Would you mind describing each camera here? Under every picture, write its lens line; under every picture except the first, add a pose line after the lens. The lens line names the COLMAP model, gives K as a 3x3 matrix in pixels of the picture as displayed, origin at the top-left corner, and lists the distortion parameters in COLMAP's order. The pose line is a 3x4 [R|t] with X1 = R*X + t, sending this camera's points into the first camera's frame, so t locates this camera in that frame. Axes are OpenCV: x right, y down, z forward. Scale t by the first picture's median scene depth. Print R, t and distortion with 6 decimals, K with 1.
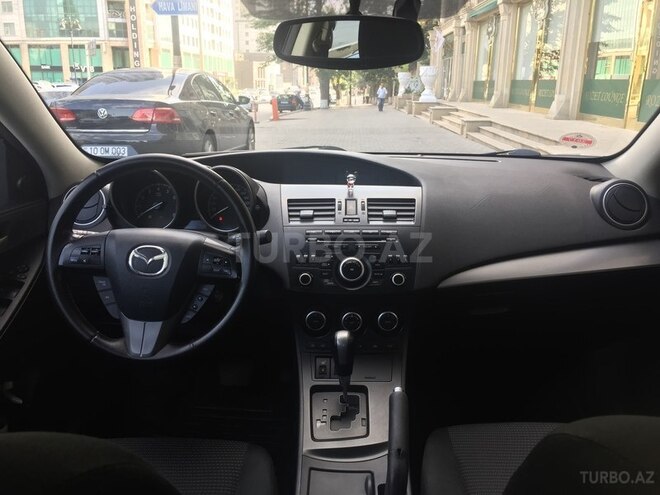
lens RADIAL K [[581.4, 0, 330.0], [0, 581.4, 247.5], [0, 0, 1]] dist [0.086541, -0.123194]
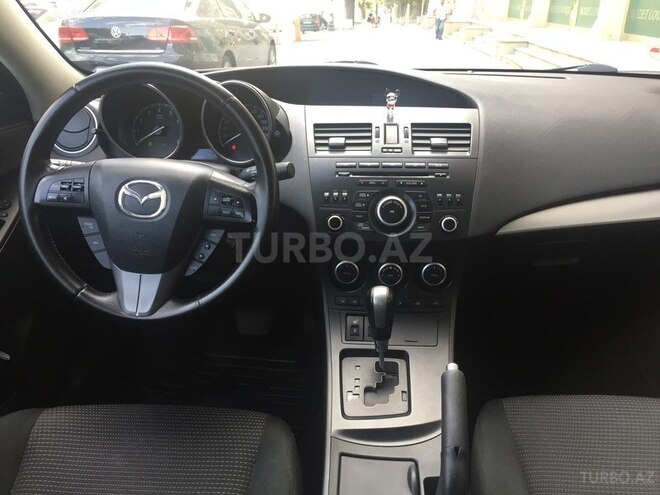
lens RADIAL K [[581.4, 0, 330.0], [0, 581.4, 247.5], [0, 0, 1]] dist [0.086541, -0.123194]
pose [[0.999233, 0.013518, -0.036764, -0.018628], [-0.008978, 0.992617, 0.120961, -0.010284], [0.038128, -0.120538, 0.991976, 0.178047]]
